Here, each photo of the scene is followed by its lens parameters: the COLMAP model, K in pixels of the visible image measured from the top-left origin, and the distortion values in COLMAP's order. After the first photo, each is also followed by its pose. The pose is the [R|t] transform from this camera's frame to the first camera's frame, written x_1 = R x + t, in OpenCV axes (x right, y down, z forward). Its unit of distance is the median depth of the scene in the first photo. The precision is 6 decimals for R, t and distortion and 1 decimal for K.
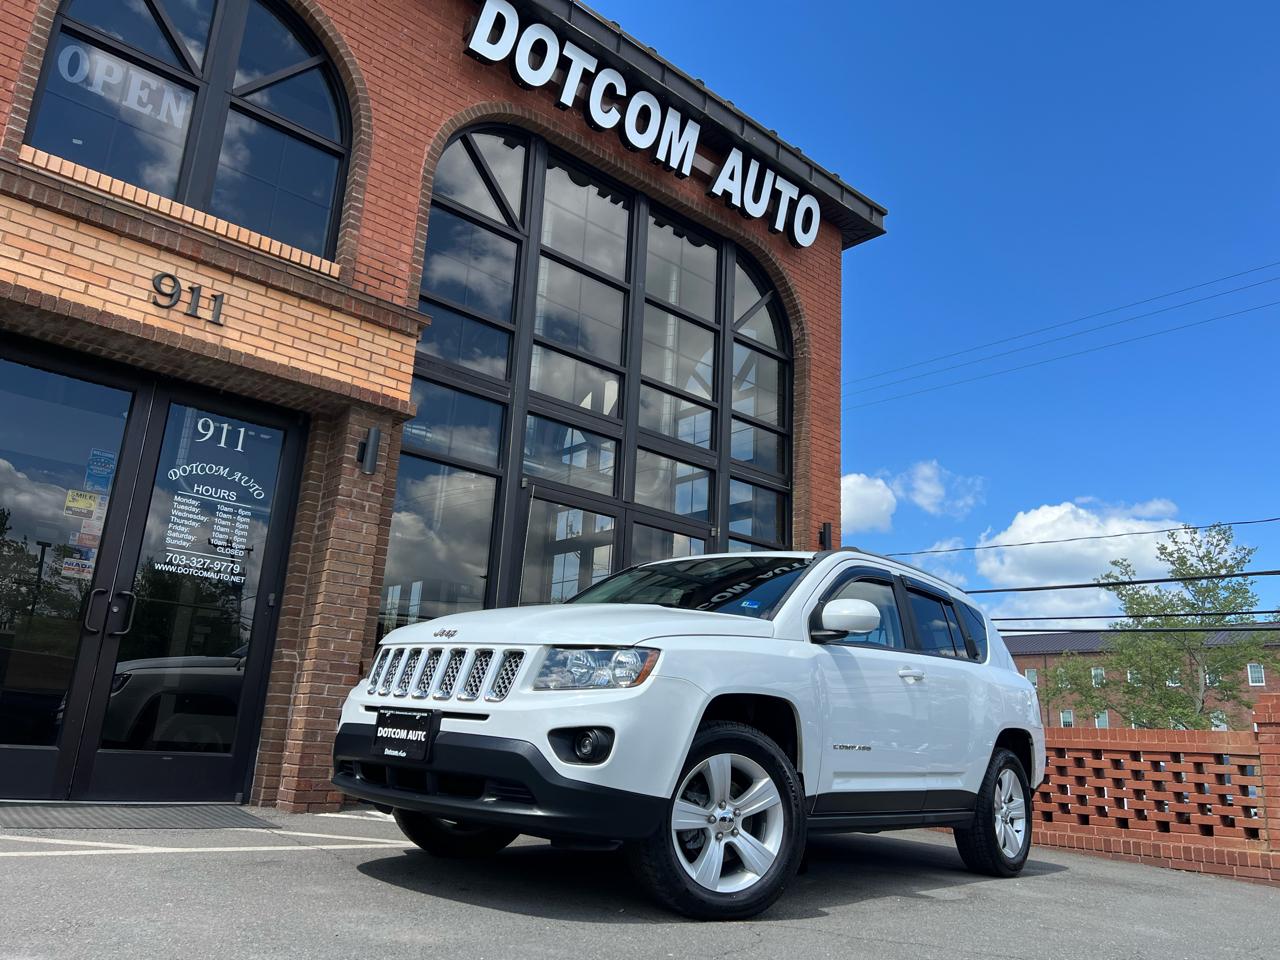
lens RADIAL K [[961.4, 0, 642.8], [0, 961.4, 478.4], [0, 0, 1]] dist [0.046897, -0.051454]
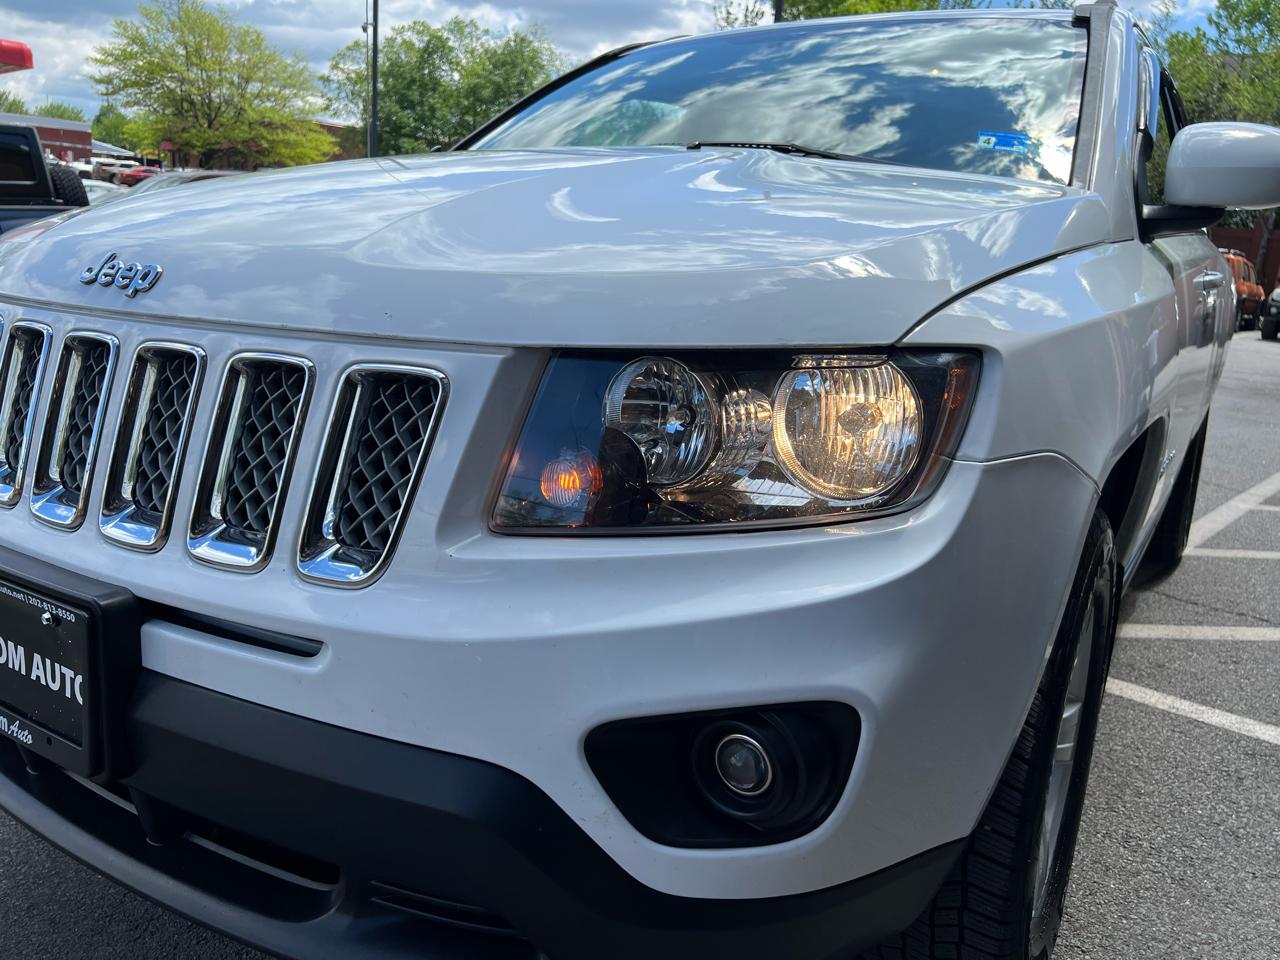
lens RADIAL K [[961.4, 0, 620.7], [0, 961.4, 482.9], [0, 0, 1]] dist [0.046897, -0.051454]
pose [[0.991914, -0.054989, 0.114376, -0.059689], [-0.003468, 0.889171, 0.457562, 0.052219], [-0.126861, -0.454259, 0.881791, 0.432176]]
